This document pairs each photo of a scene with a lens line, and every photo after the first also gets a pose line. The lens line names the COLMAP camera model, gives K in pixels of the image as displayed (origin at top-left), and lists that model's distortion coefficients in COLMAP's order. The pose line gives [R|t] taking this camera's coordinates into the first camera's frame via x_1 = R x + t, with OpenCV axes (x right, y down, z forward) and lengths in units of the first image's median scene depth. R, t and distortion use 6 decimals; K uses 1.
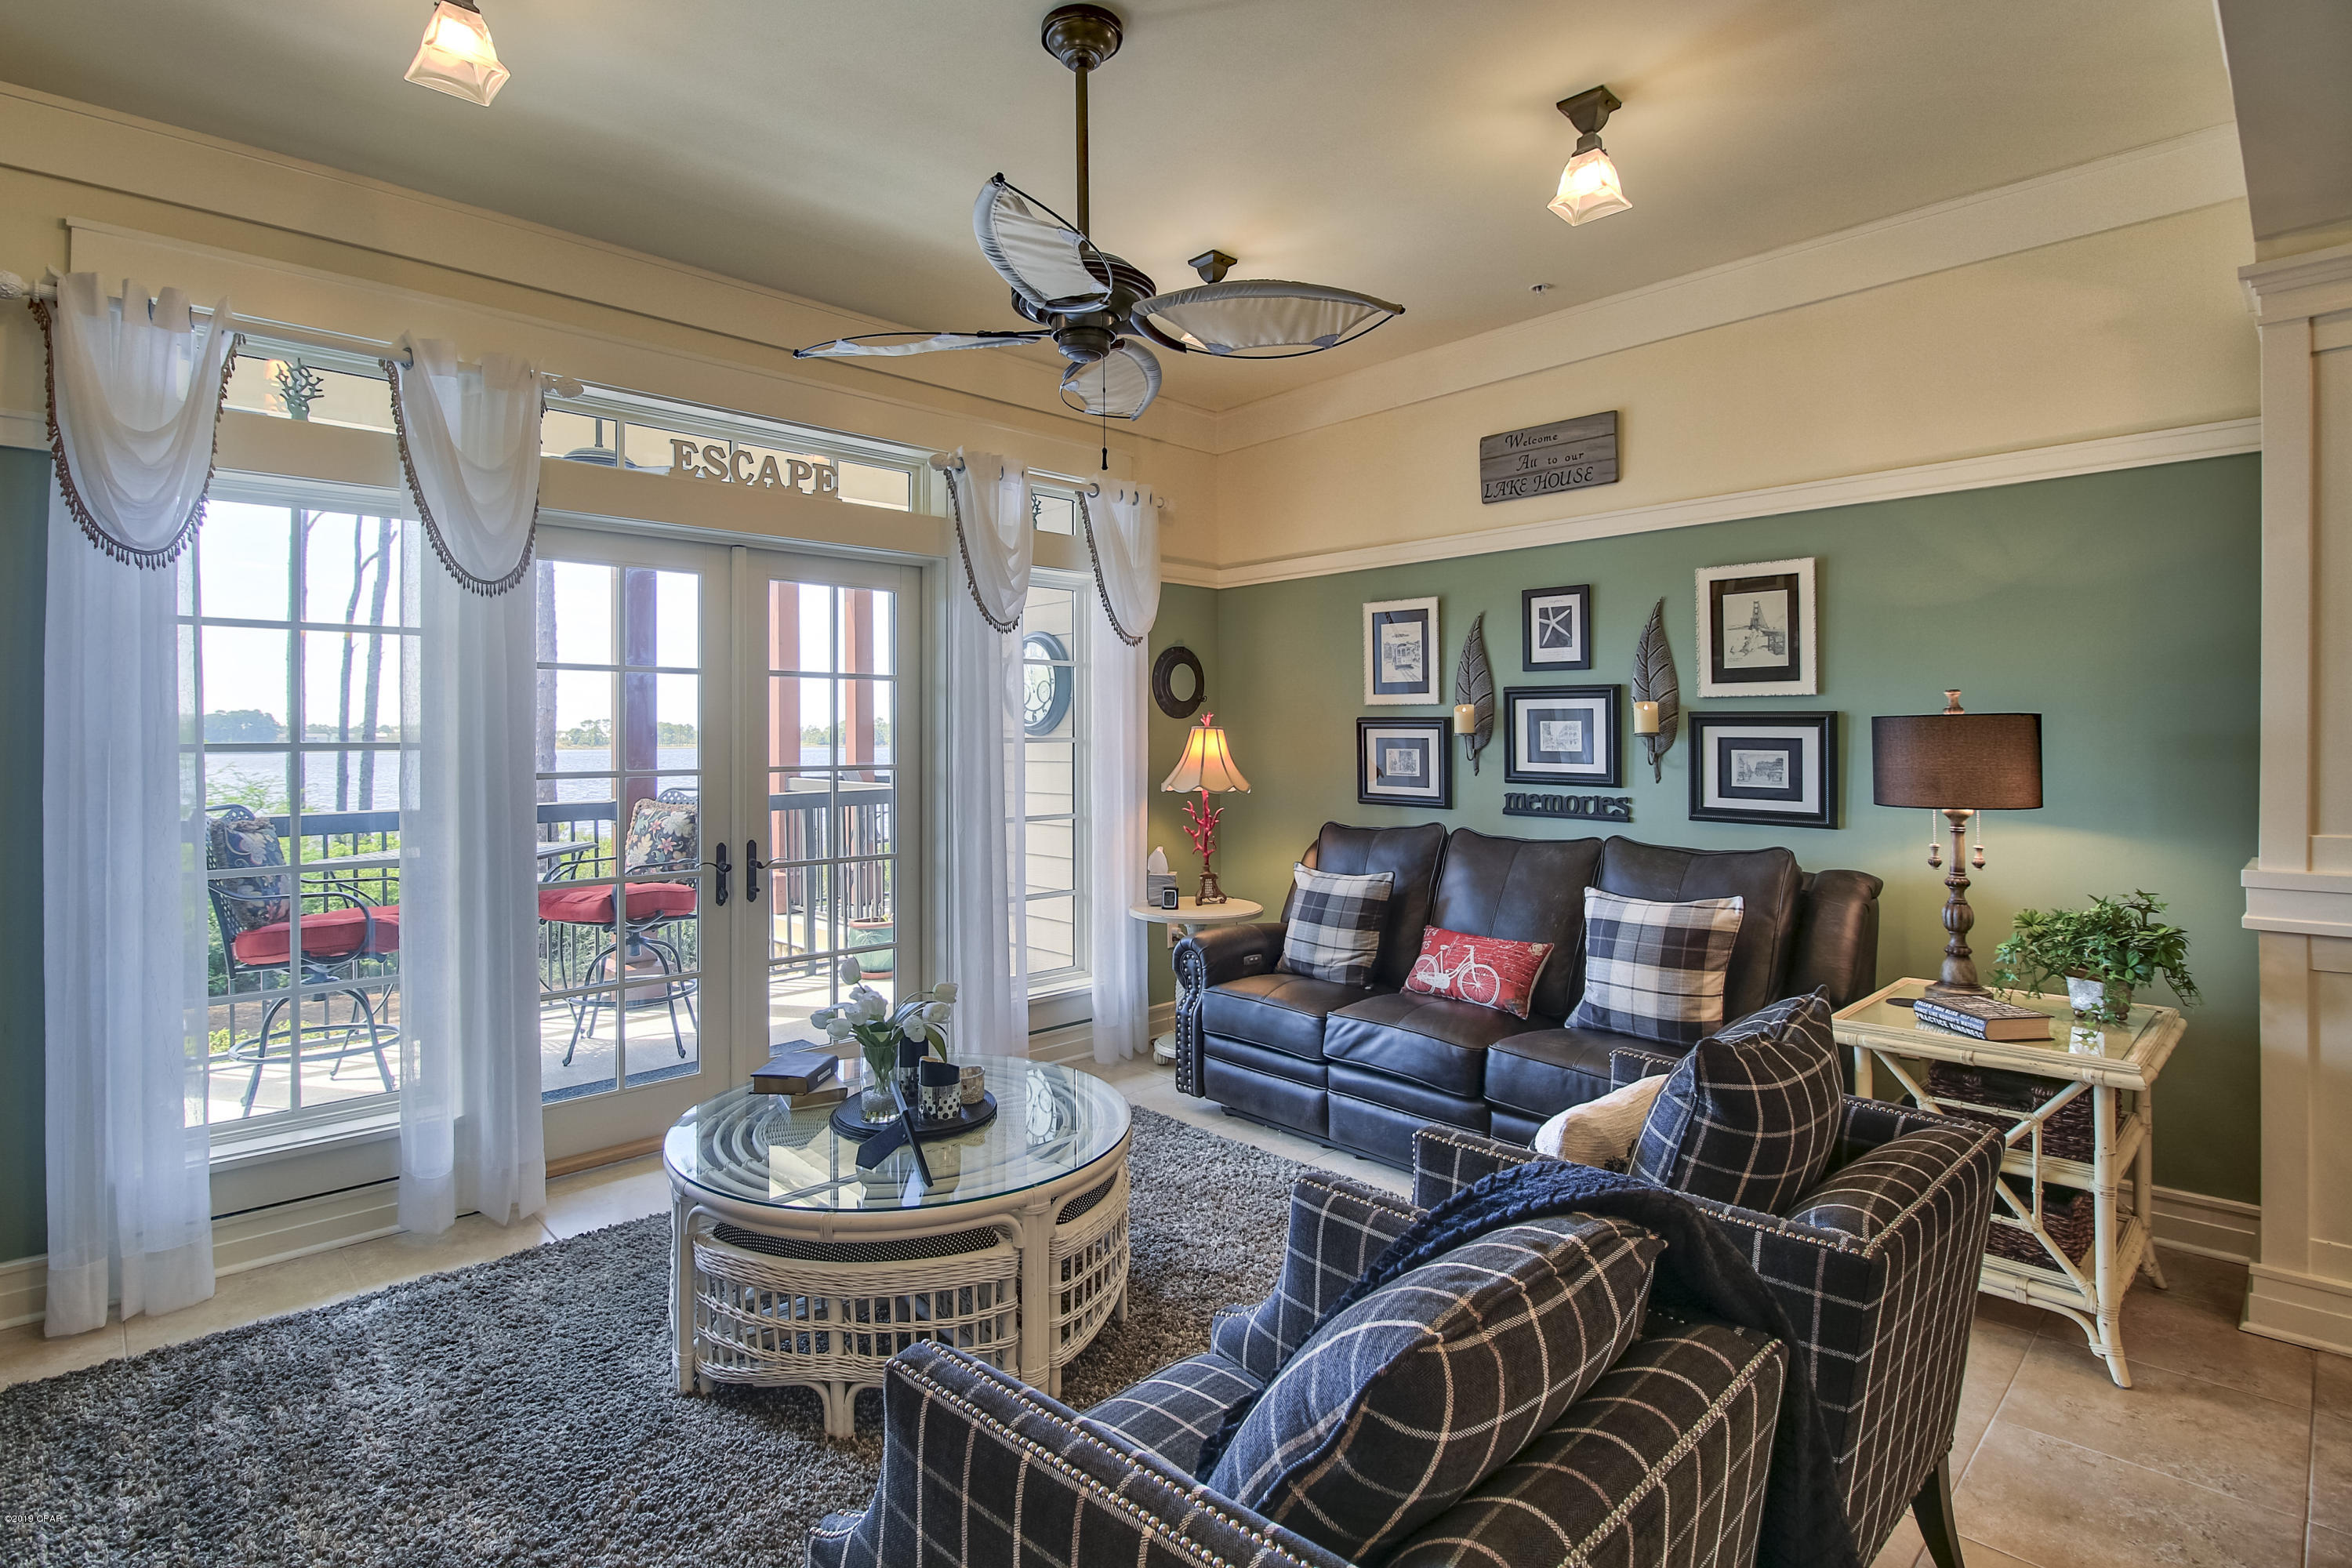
lens RADIAL K [[1120.8, 0, 1136.7], [0, 1120.8, 734.6], [0, 0, 1]] dist [-0.000912, -0.000219]
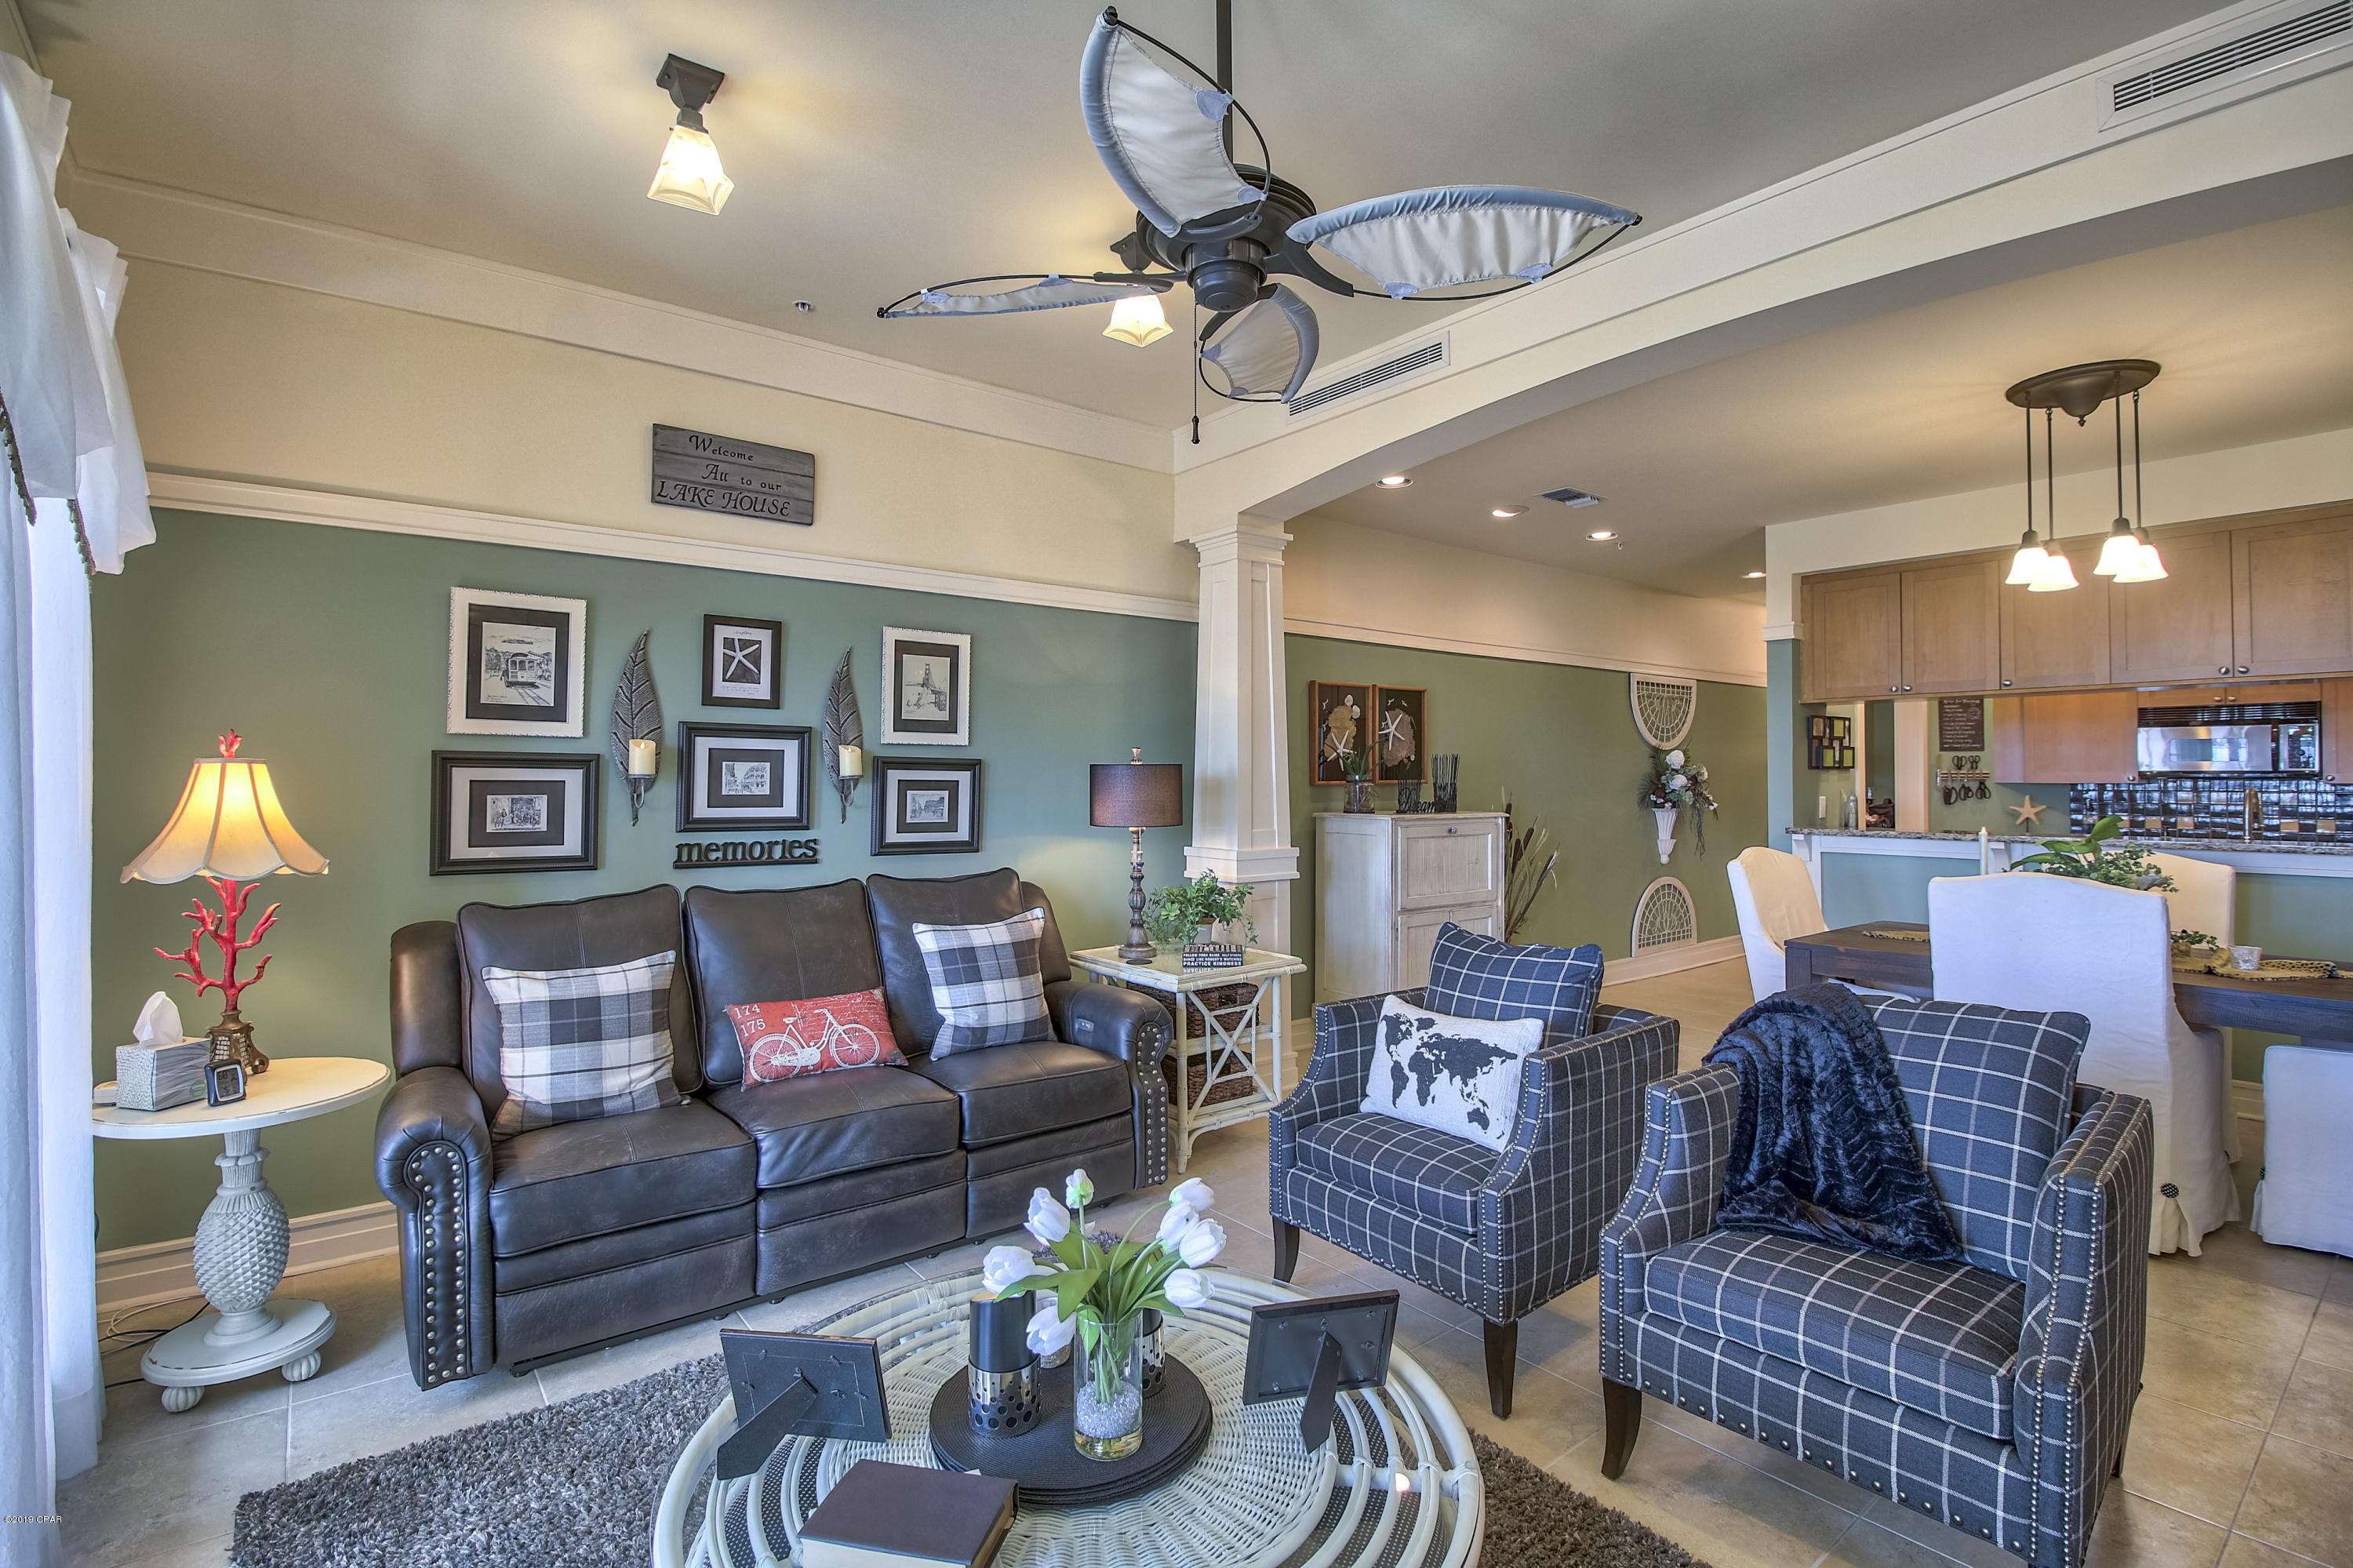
lens RADIAL K [[1101.9, 0, 1178.7], [0, 1101.9, 763.4], [0, 0, 1]] dist [-0.002366, -0.000783]
pose [[0.083007, 0.013560, 0.996457, -0.515515], [-0.003719, 0.999905, -0.013298, -0.000147], [-0.996542, -0.002602, 0.083050, 0.577799]]
